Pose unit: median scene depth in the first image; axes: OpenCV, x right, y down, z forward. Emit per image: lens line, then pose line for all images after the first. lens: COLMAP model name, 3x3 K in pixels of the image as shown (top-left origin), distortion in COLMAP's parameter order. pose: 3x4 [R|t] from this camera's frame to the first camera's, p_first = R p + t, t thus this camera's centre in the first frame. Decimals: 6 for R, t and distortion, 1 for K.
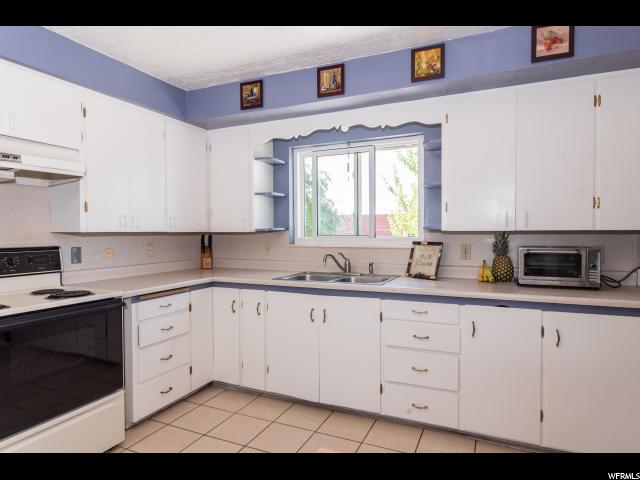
lens RADIAL K [[388.7, 0, 320.0], [0, 388.7, 240.0], [0, 0, 1]] dist [-0.003470, -0.001483]
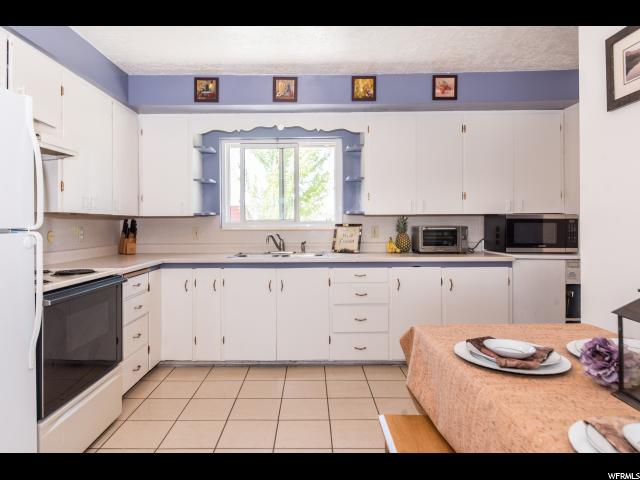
lens RADIAL K [[410.9, 0, 317.7], [0, 410.9, 223.9], [0, 0, 1]] dist [0.002864, -0.000335]
pose [[0.911111, -0.002226, 0.412156, -0.372857], [0.011646, 0.999725, -0.020346, 0.031345], [-0.411997, 0.023337, 0.910886, -0.176058]]
